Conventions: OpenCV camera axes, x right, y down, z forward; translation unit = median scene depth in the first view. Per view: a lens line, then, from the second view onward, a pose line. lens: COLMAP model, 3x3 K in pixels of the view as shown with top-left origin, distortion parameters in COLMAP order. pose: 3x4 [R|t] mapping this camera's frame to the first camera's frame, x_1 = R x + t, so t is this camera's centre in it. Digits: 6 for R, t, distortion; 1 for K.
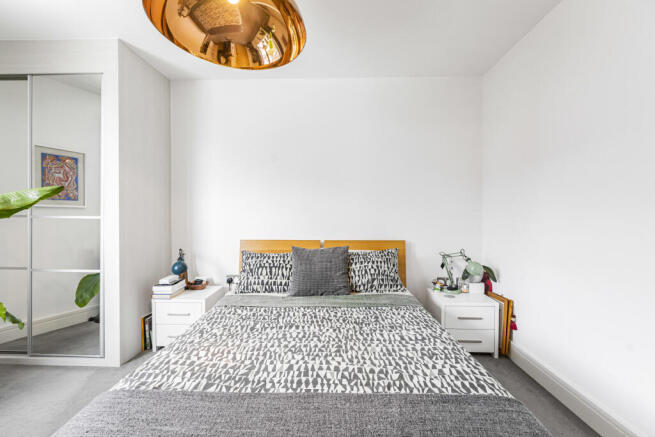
lens RADIAL K [[298.6, 0, 320.8], [0, 298.6, 215.7], [0, 0, 1]] dist [-0.002201, 0.000709]
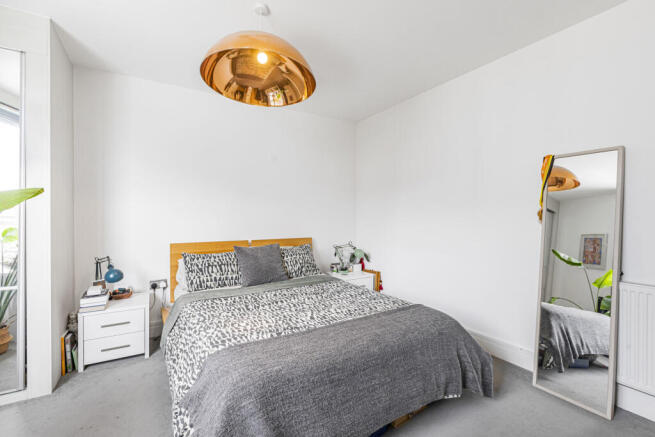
lens RADIAL K [[298.6, 0, 328.1], [0, 298.6, 219.6], [0, 0, 1]] dist [-0.002201, 0.000709]
pose [[0.830414, -0.005892, 0.557115, -0.457836], [0.007056, 0.999975, 0.000057, 0.002939], [-0.557102, 0.003883, 0.830435, -0.168723]]
